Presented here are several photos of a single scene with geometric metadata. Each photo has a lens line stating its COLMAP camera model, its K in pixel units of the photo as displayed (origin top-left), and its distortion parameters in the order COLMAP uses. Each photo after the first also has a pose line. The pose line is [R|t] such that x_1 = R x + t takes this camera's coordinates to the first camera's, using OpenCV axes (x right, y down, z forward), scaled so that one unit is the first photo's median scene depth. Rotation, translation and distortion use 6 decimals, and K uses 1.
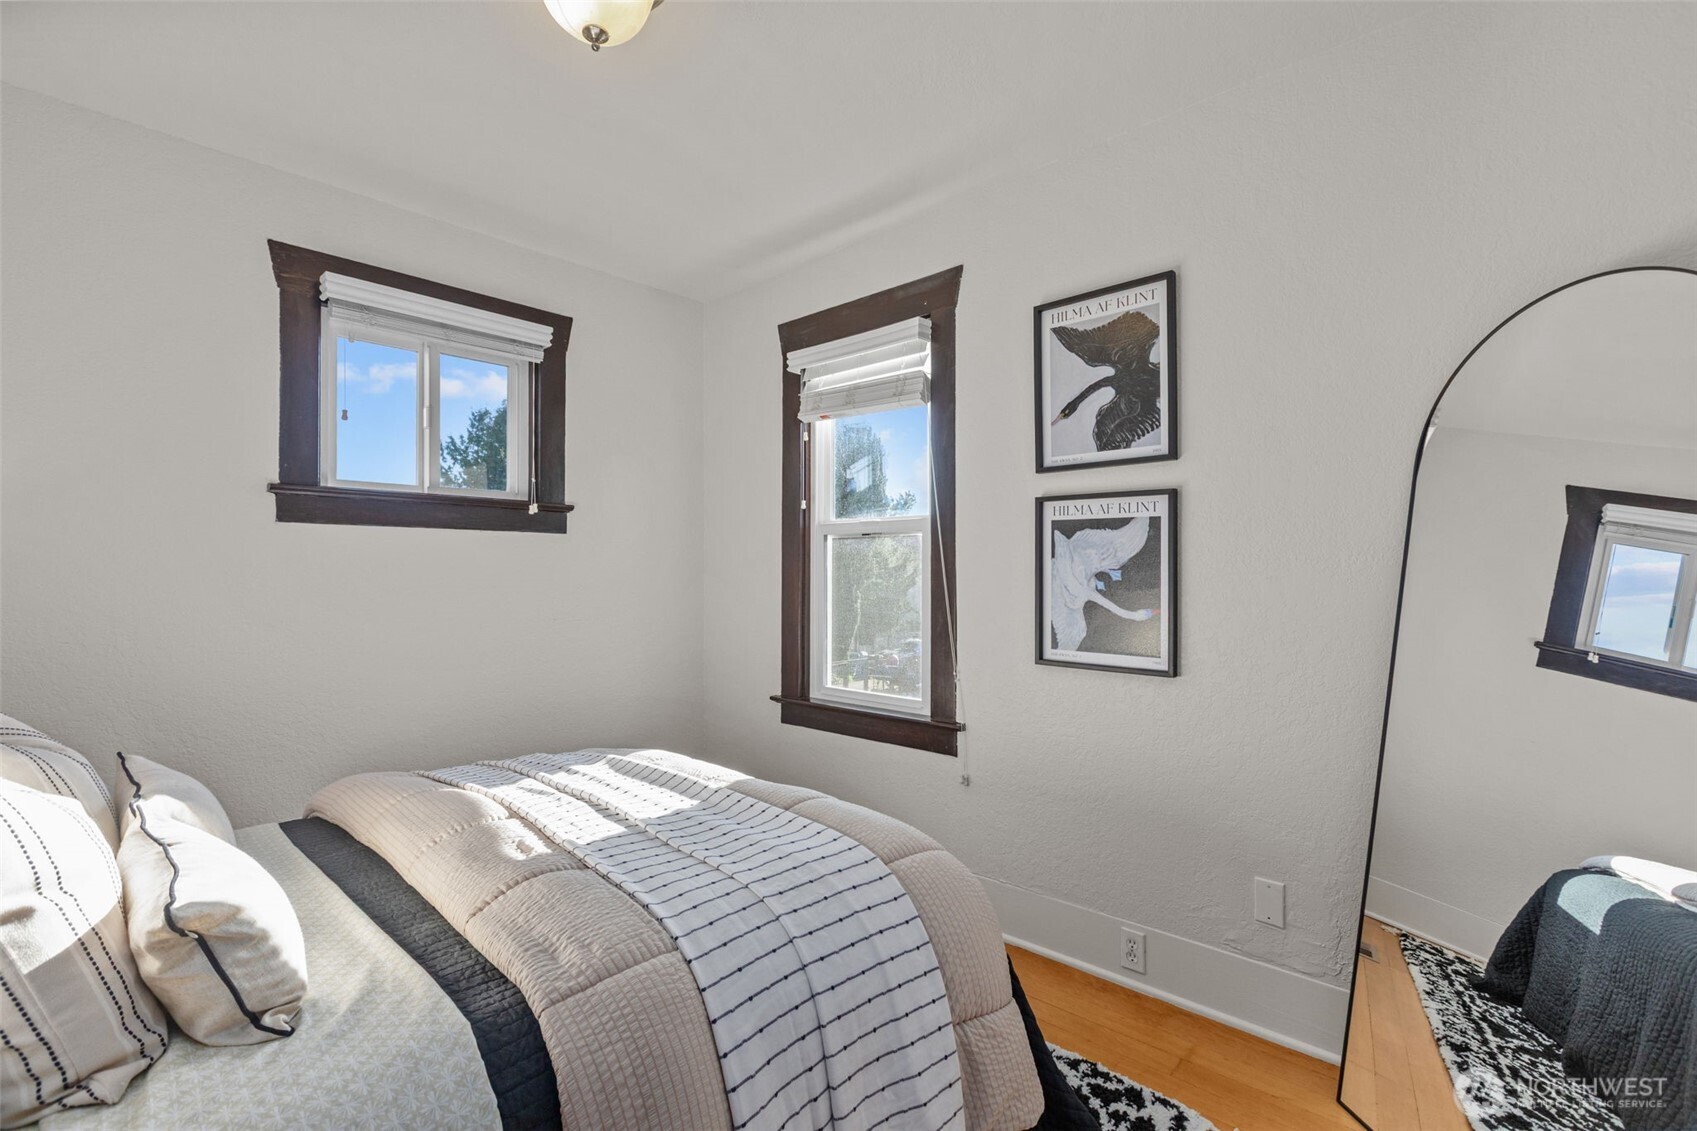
lens RADIAL K [[769.7, 0, 840.7], [0, 769.7, 574.3], [0, 0, 1]] dist [0.001473, 0.000078]
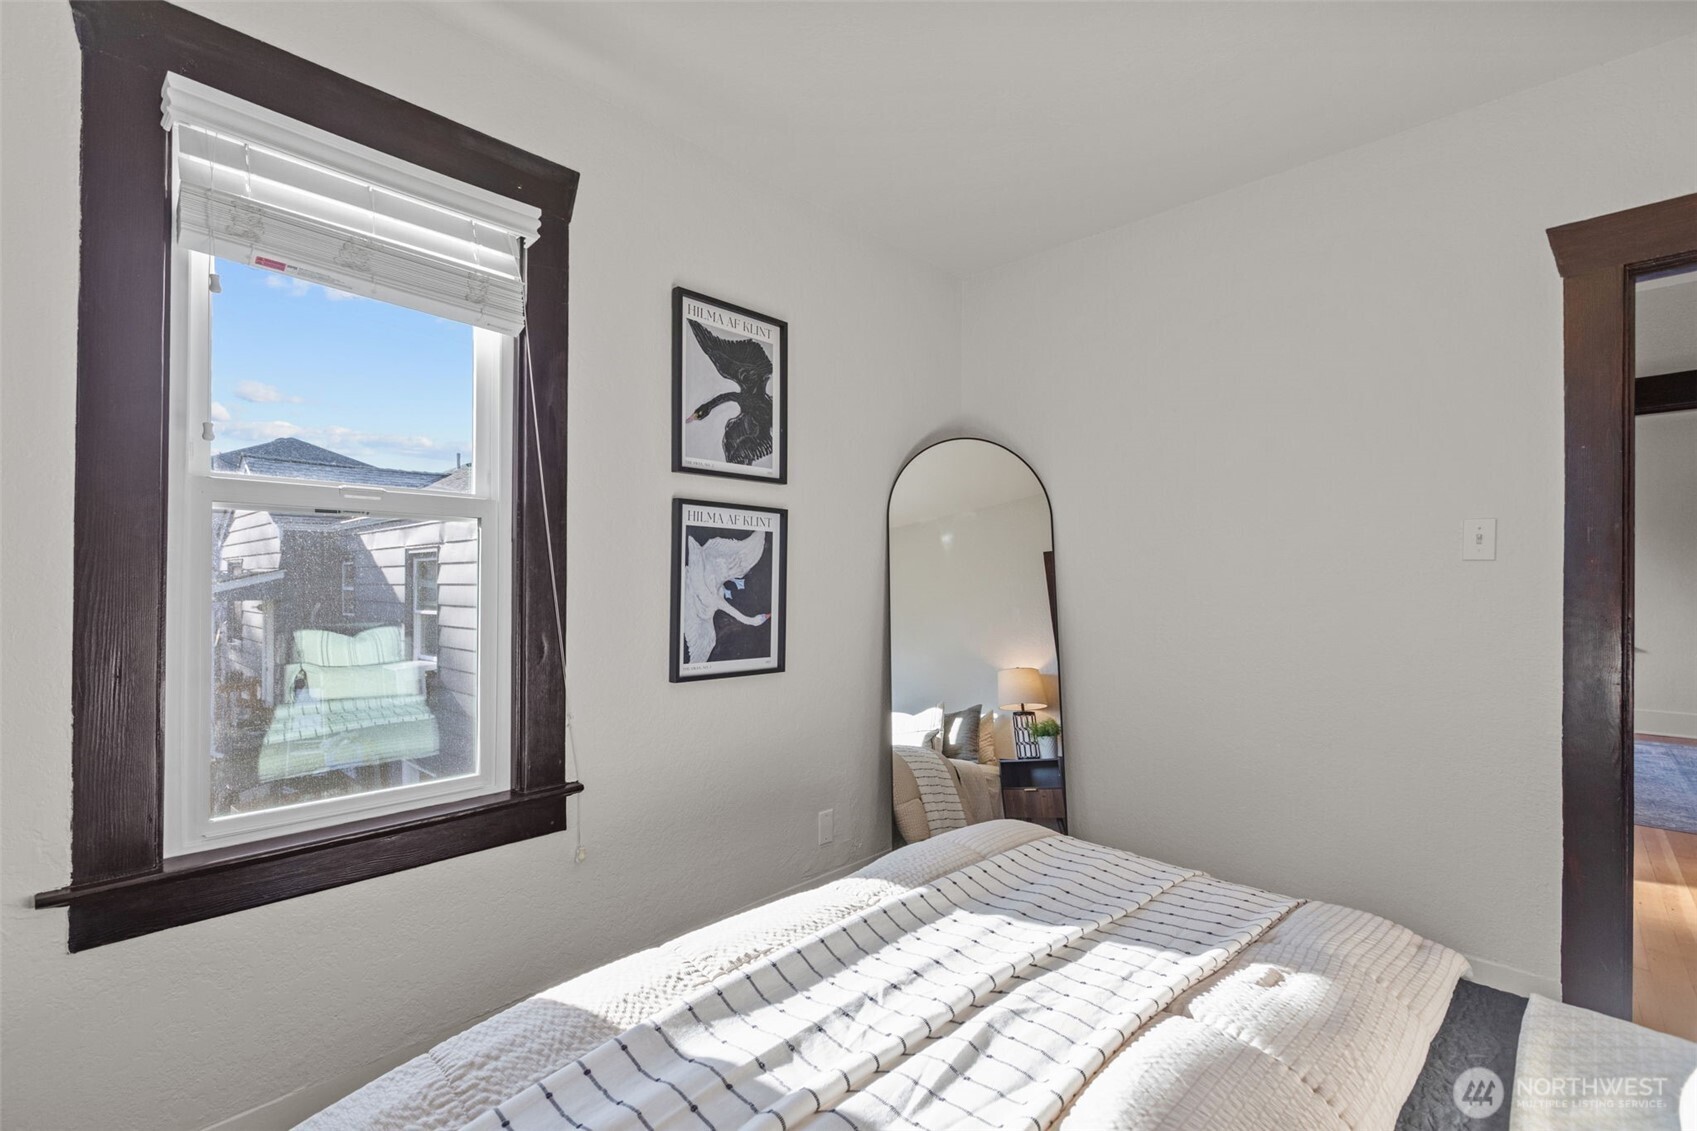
lens RADIAL K [[769.7, 0, 840.7], [0, 769.7, 574.3], [0, 0, 1]] dist [0.001473, 0.000078]
pose [[0.007018, 0.010216, 0.999923, -0.671331], [-0.001234, 0.999947, -0.010207, -0.001496], [-0.999975, -0.001162, 0.007030, 0.835084]]
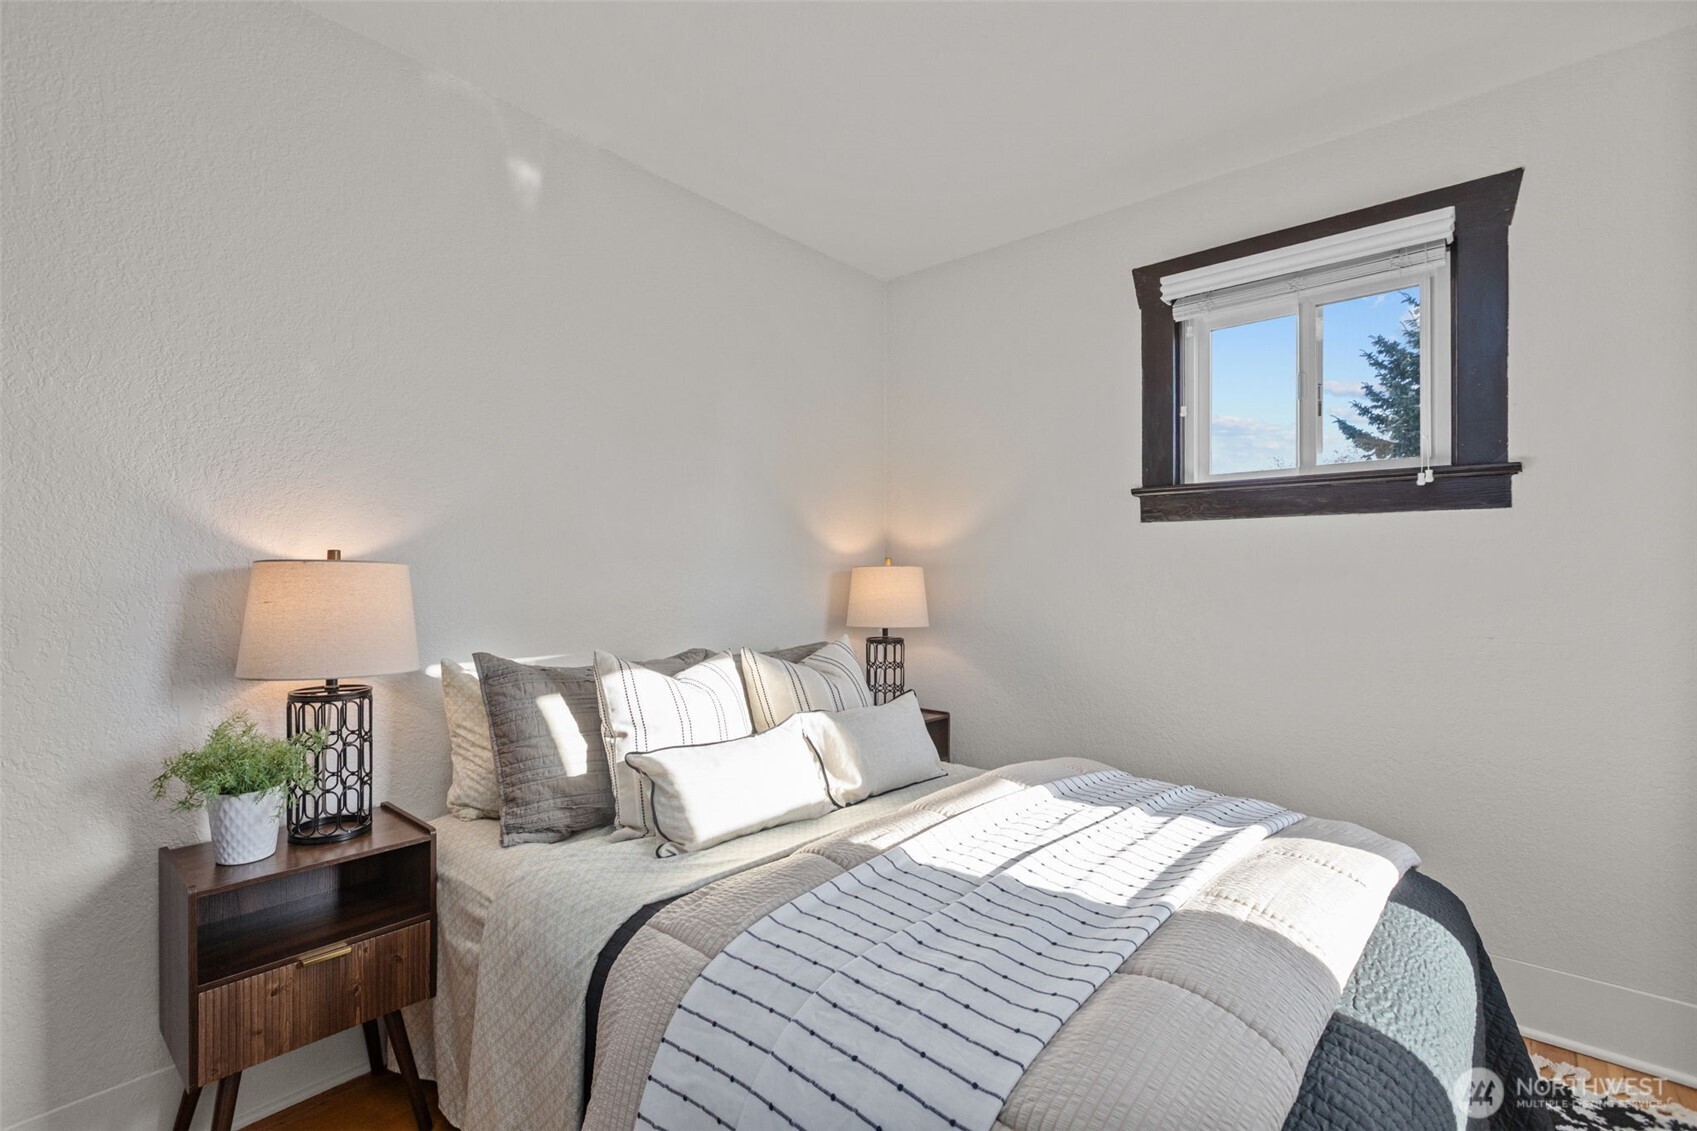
lens RADIAL K [[769.7, 0, 840.7], [0, 769.7, 574.3], [0, 0, 1]] dist [0.001473, 0.000078]
pose [[0.026418, 0.005676, -0.999635, 0.370675], [-0.000387, 0.999984, 0.005668, 0.000193], [0.999651, 0.000237, 0.026420, 0.561027]]
